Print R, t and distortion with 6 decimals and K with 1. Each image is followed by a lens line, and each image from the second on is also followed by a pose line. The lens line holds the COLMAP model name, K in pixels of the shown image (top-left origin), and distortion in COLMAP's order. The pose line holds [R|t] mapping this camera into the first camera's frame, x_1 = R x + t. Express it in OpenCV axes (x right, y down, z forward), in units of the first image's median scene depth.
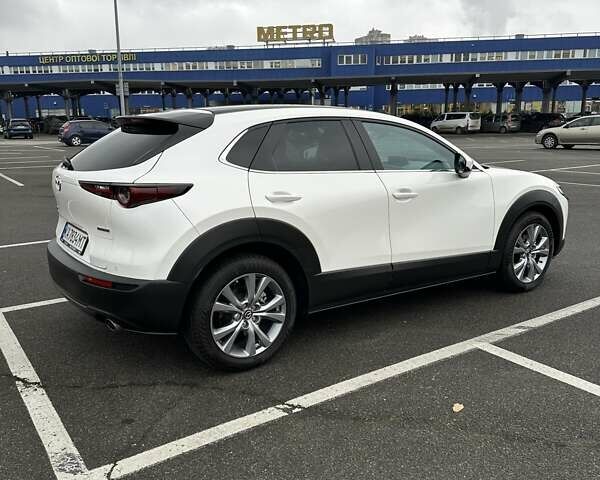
lens RADIAL K [[560.6, 0, 300.0], [0, 560.6, 240.0], [0, 0, 1]] dist [0.080794, -0.112386]
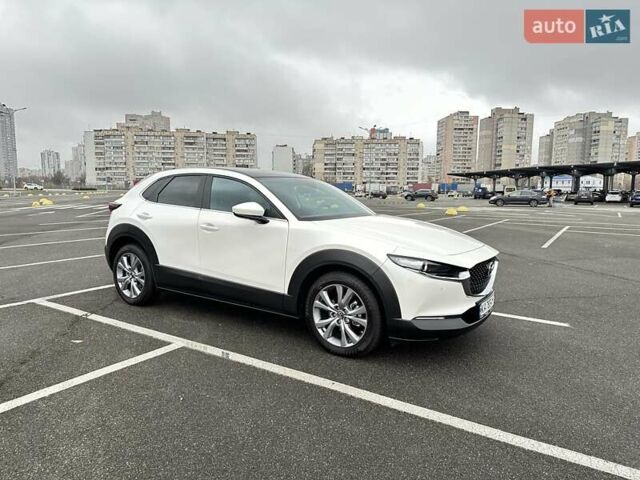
lens RADIAL K [[447.1, 0, 320.0], [0, 447.1, 240.0], [0, 0, 1]] dist [0.088323, -0.121555]
pose [[0.382684, 0.118214, -0.916285, 1.153725], [-0.209895, 0.976970, 0.038381, -0.131679], [0.899720, 0.177636, 0.398684, 0.701370]]
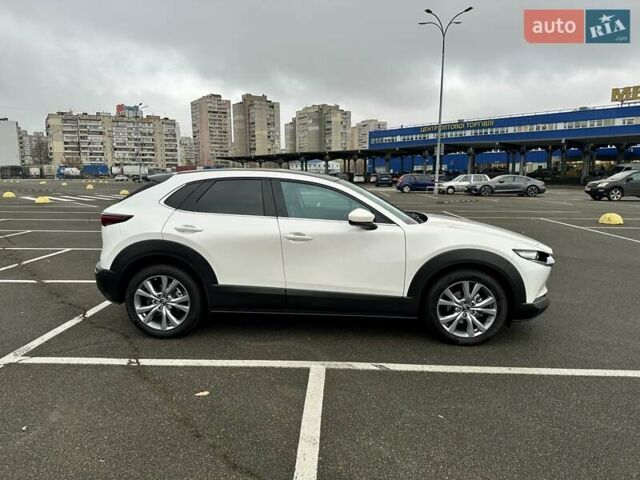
lens RADIAL K [[442.0, 0, 320.0], [0, 442.0, 240.0], [0, 0, 1]] dist [0.092976, -0.110706]
pose [[0.795416, 0.100247, -0.597716, 0.725810], [-0.135288, 0.990709, -0.013878, -0.058461], [0.590771, 0.091903, 0.801588, 0.186179]]
